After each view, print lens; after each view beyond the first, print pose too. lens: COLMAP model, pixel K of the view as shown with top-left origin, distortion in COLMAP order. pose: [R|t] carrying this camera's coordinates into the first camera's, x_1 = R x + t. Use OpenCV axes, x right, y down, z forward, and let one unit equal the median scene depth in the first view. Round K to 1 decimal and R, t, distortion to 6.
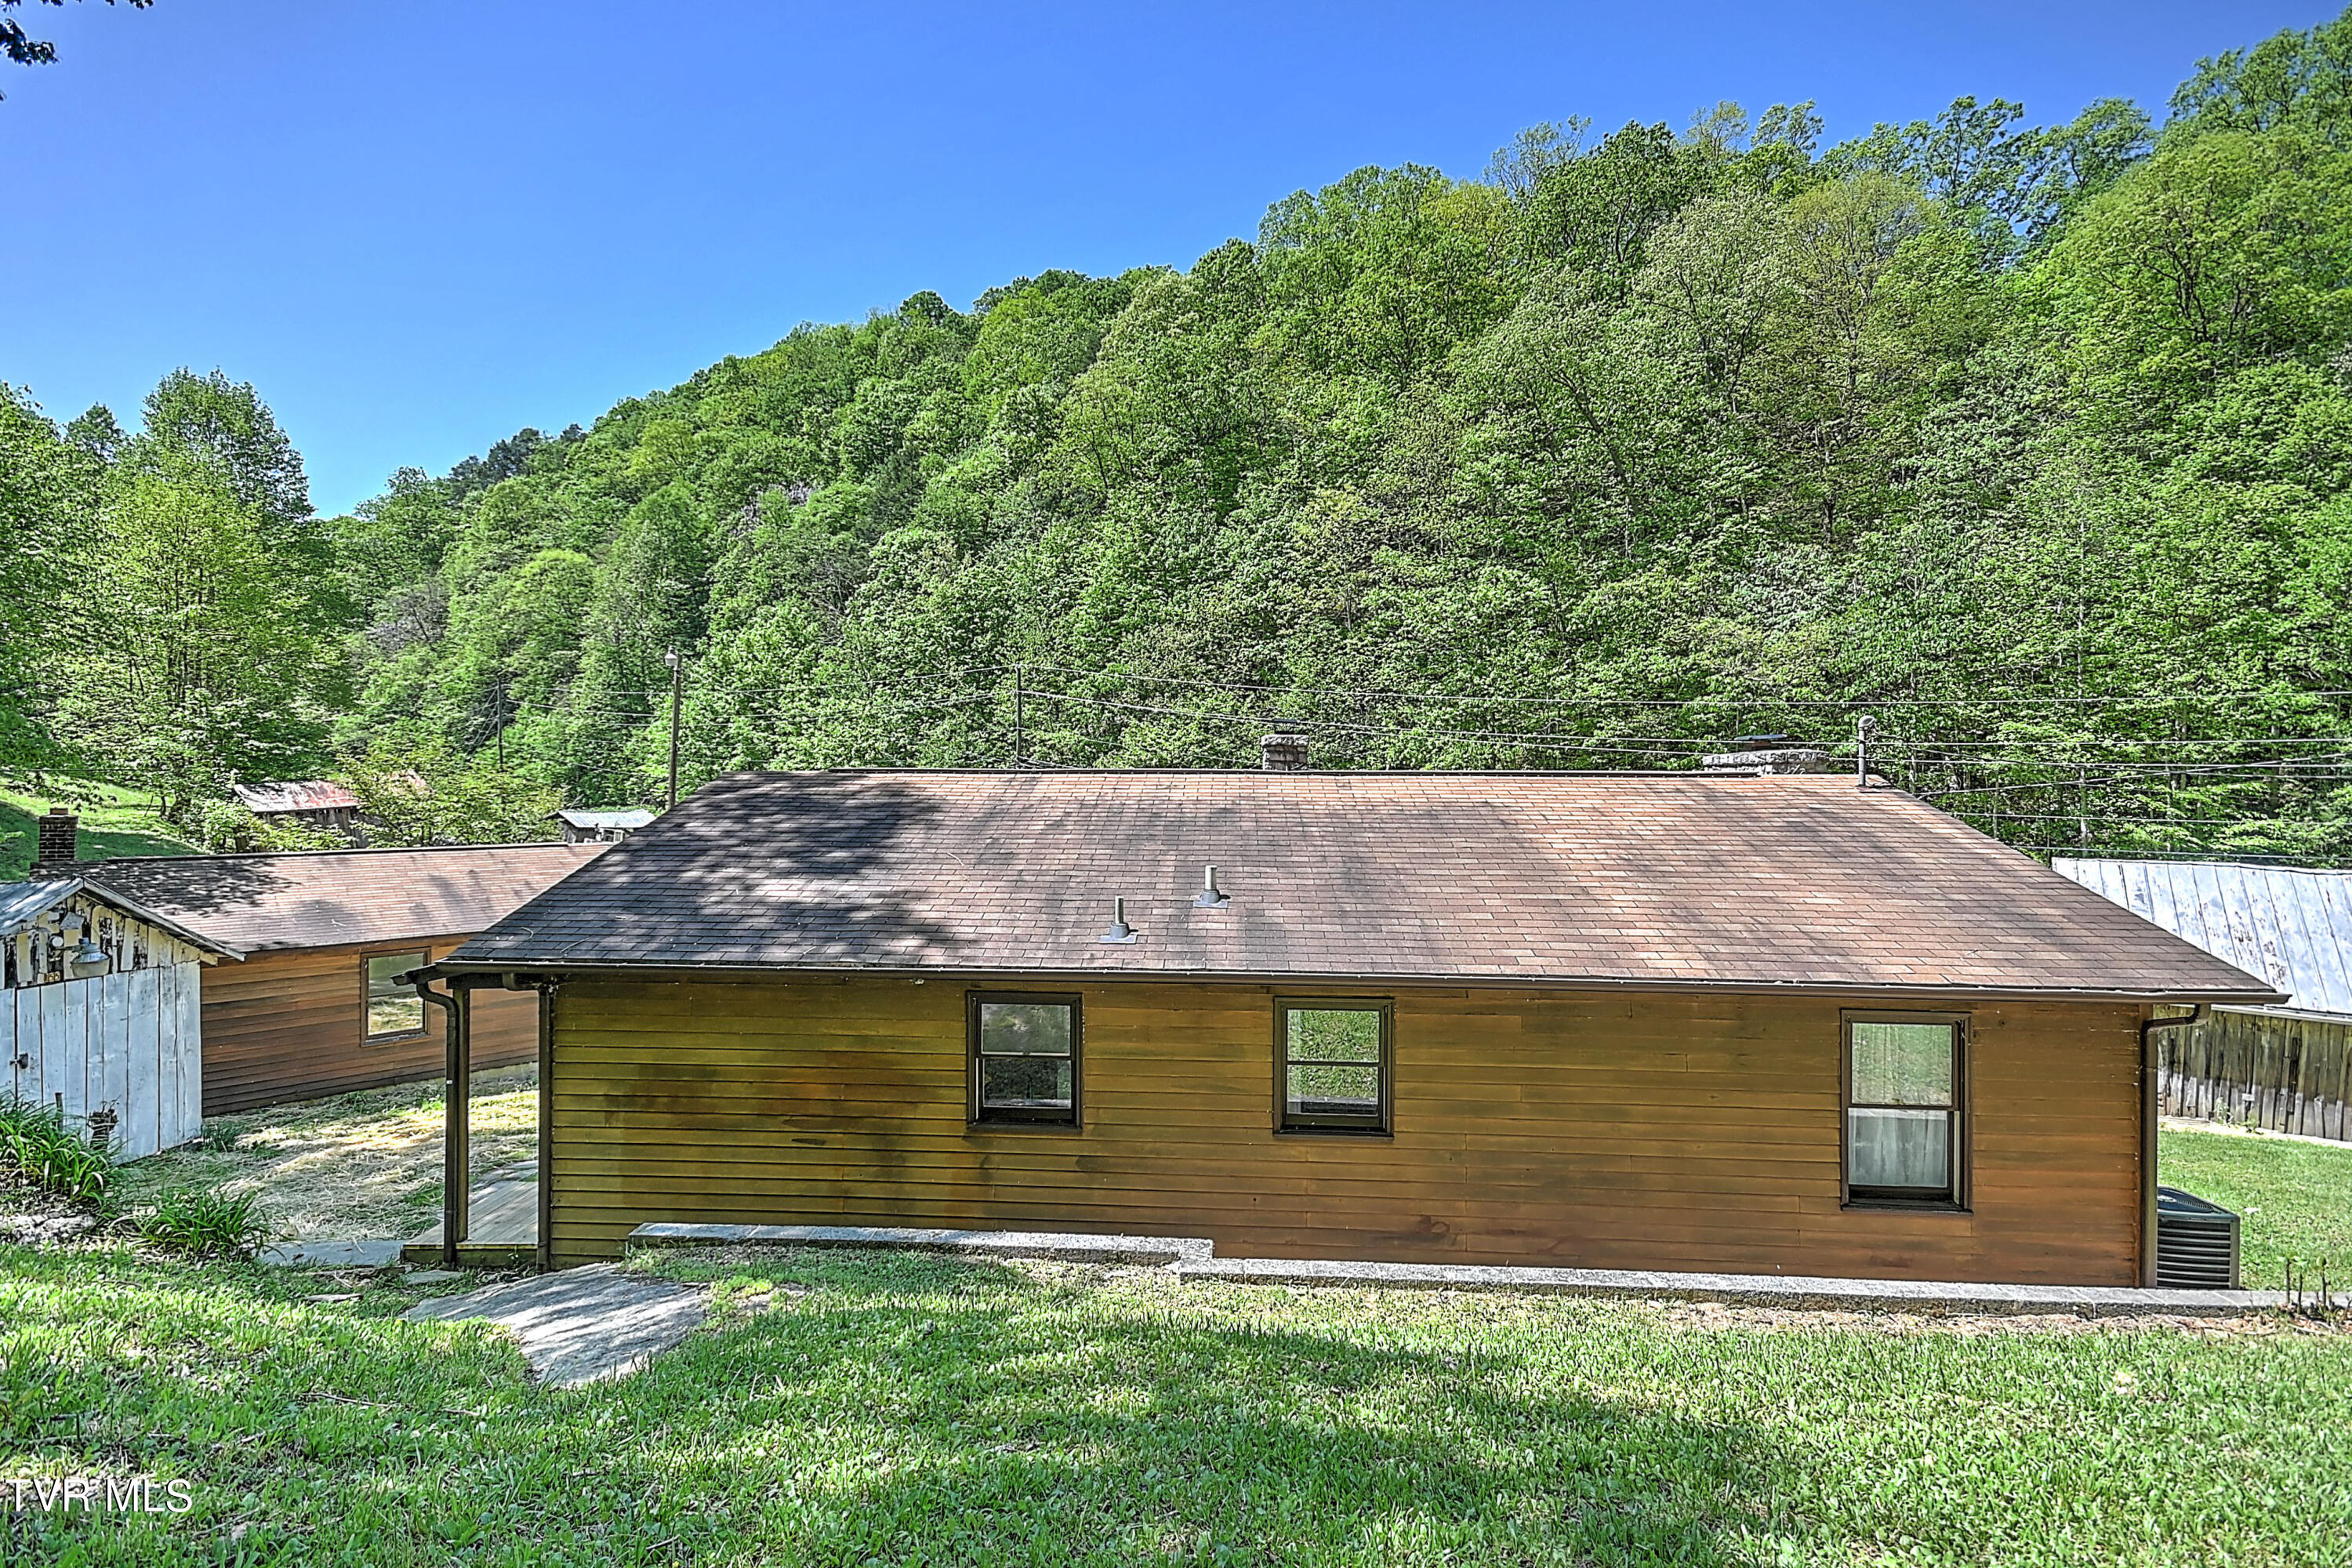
lens RADIAL K [[1036.8, 0, 1169.9], [0, 1036.8, 780.0], [0, 0, 1]] dist [0.006819, -0.000270]
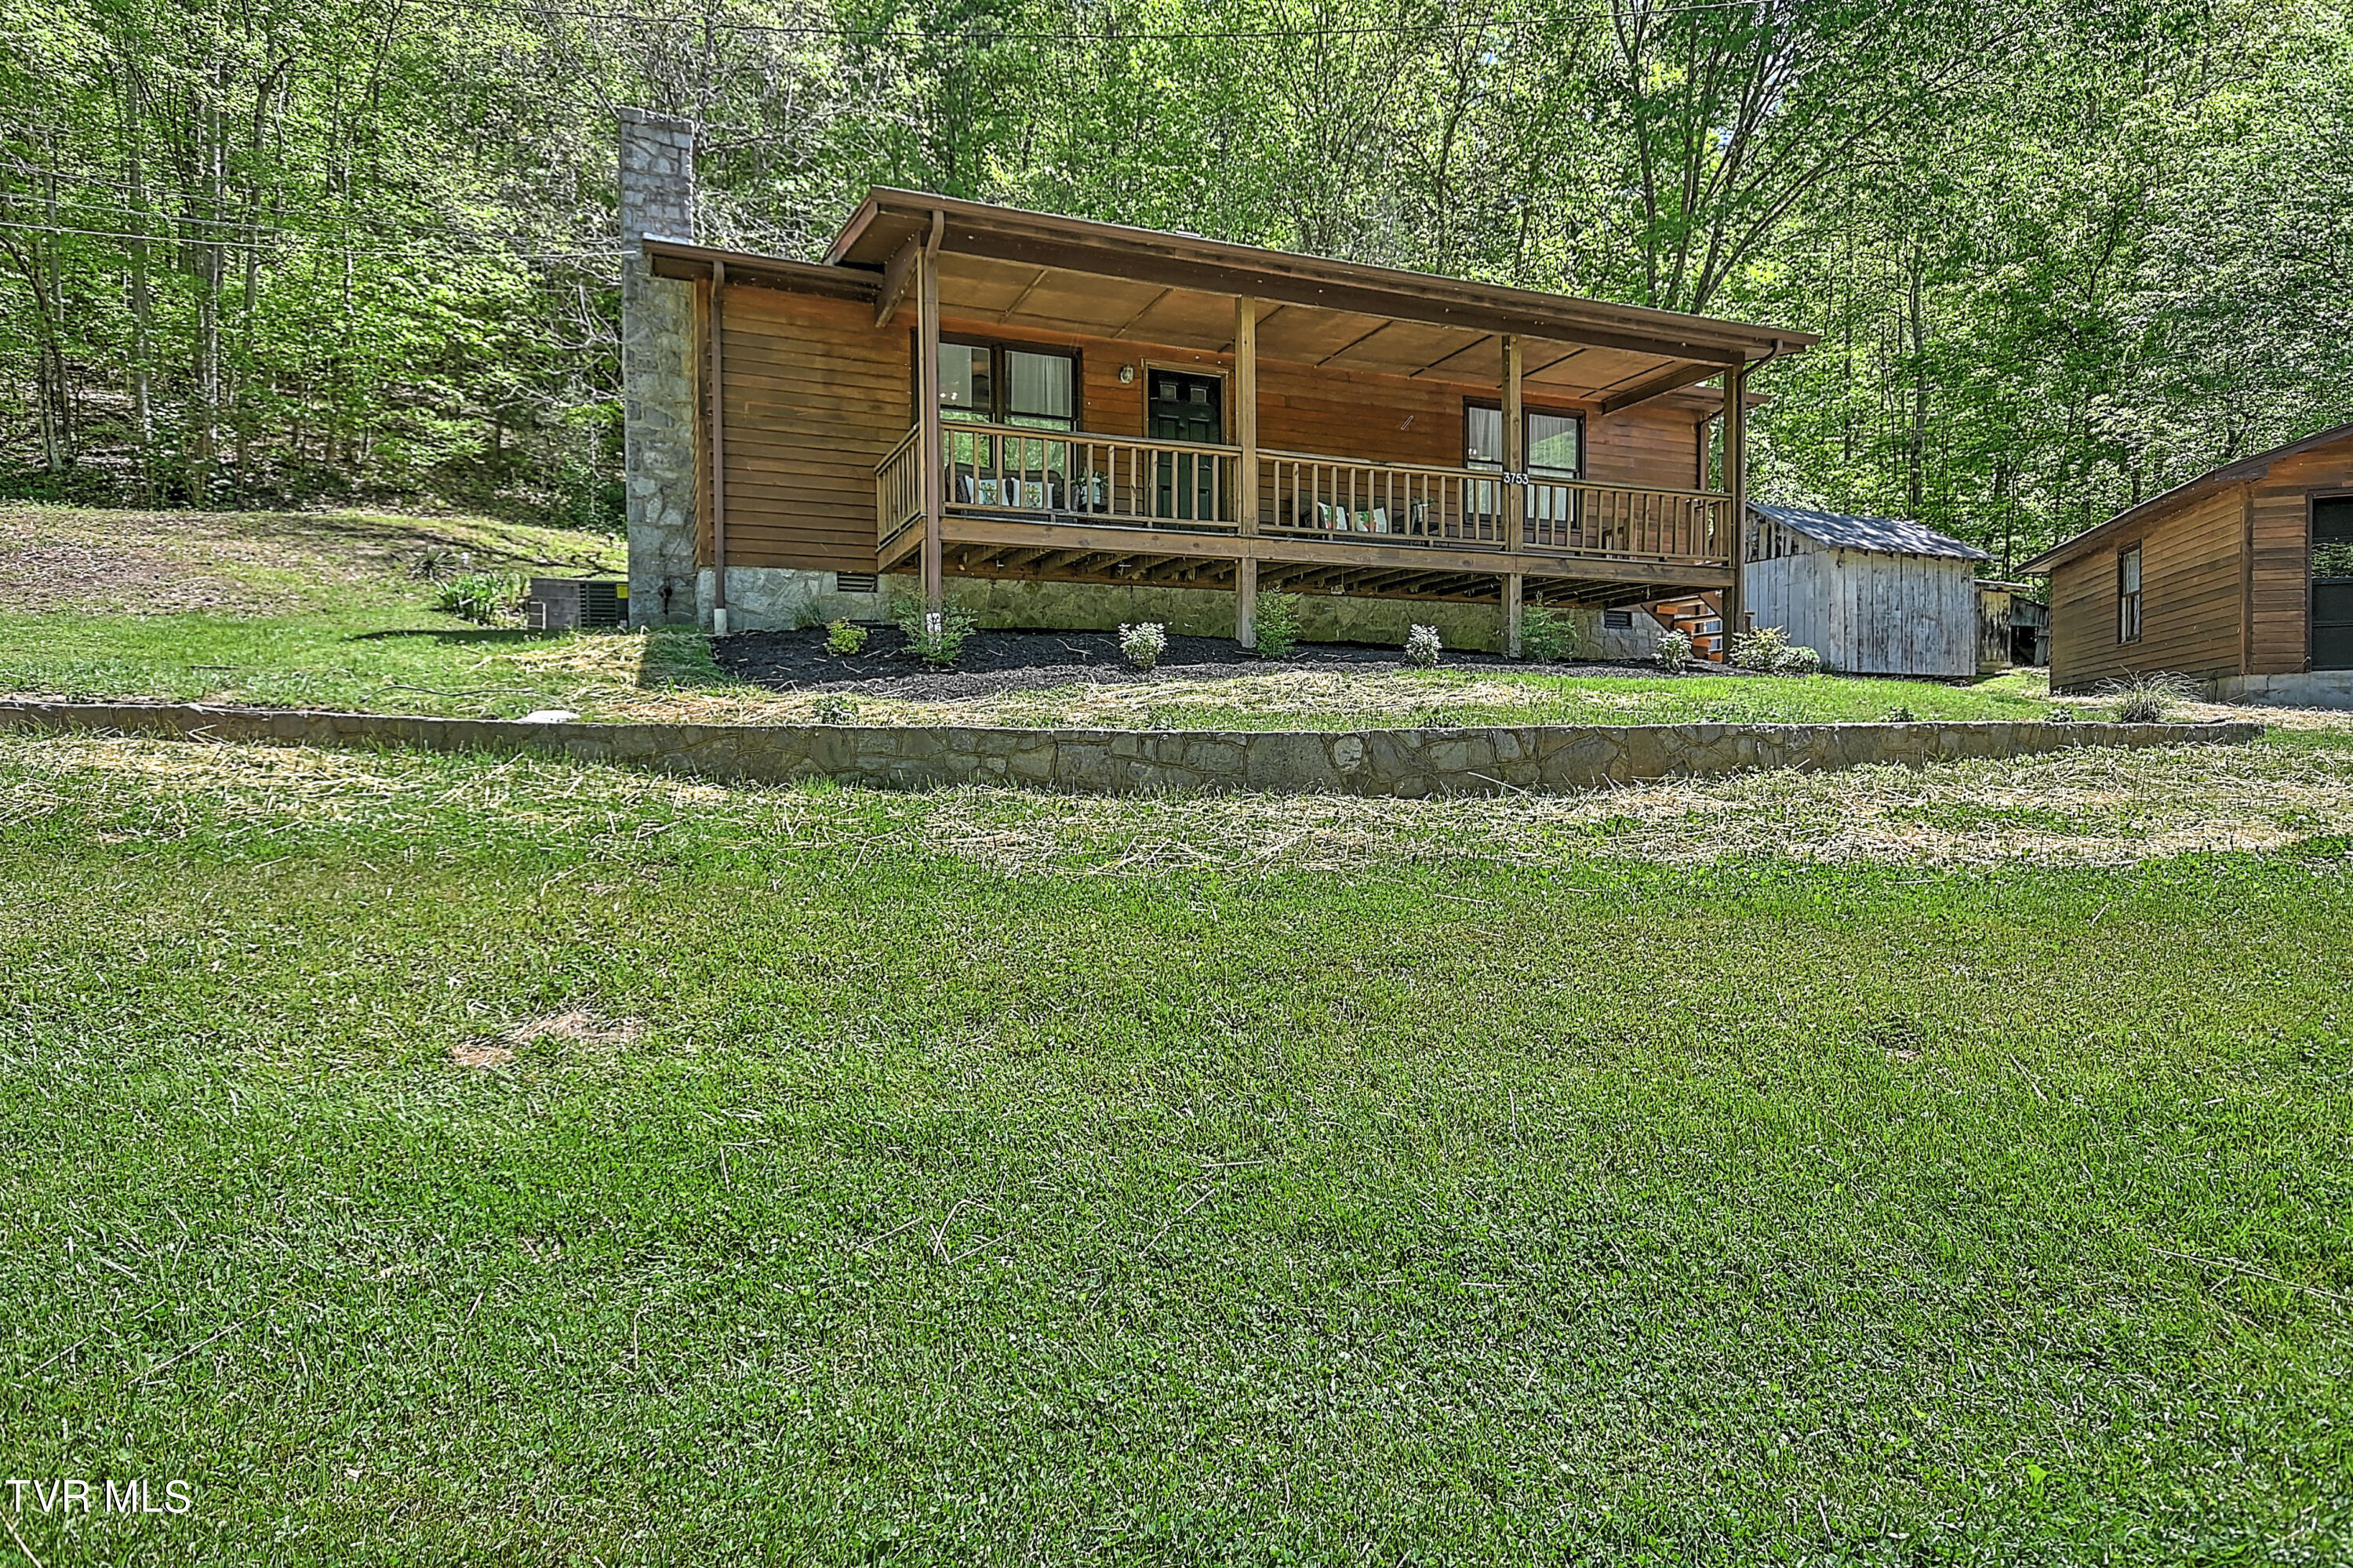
lens RADIAL K [[1299.0, 0, 1171.3], [0, 1299.0, 771.9], [0, 0, 1]] dist [0.034162, 0.000479]
pose [[-0.894366, 0.006538, -0.447288, 0.111067], [0.010694, 0.999920, -0.006768, 0.075160], [0.447208, -0.010837, -0.894364, 0.343274]]
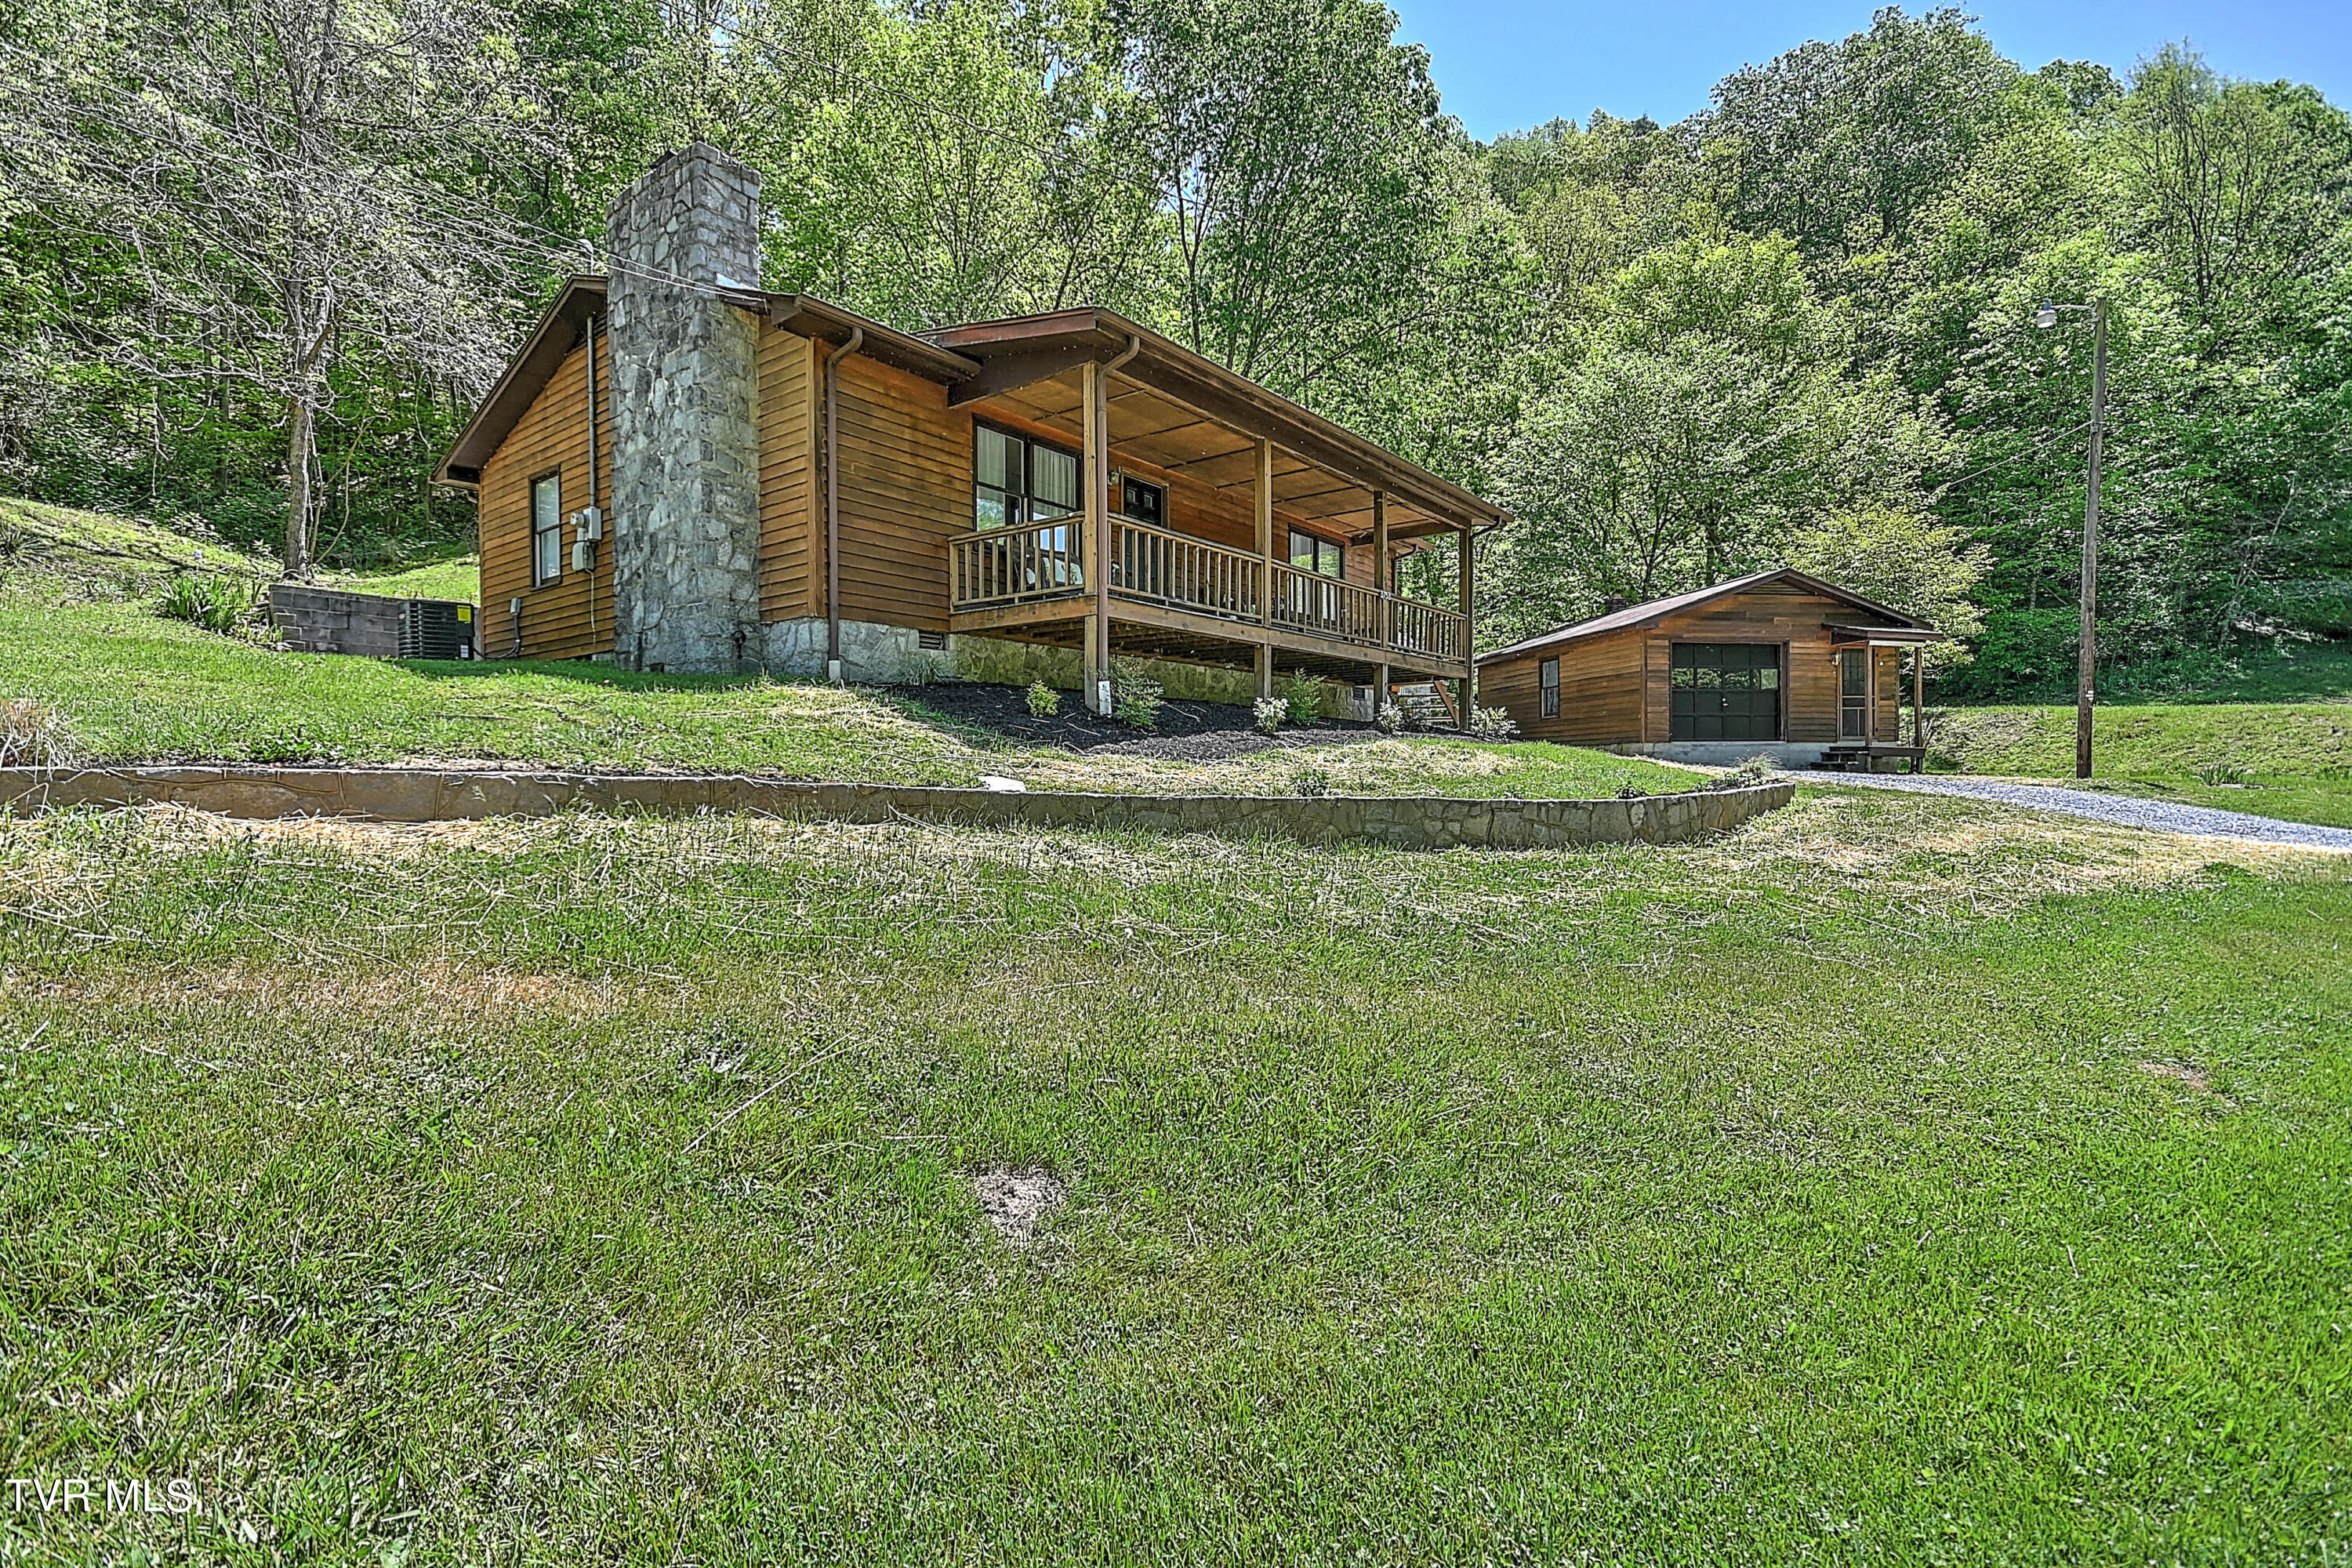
lens RADIAL K [[1059.1, 0, 1168.6], [0, 1059.1, 787.4], [0, 0, 1]] dist [0.019200, -0.010446]
pose [[-0.563748, 0.010570, -0.825879, 0.170842], [0.010620, 0.999928, 0.005548, 0.069765], [0.825878, -0.005643, -0.563820, 0.290849]]
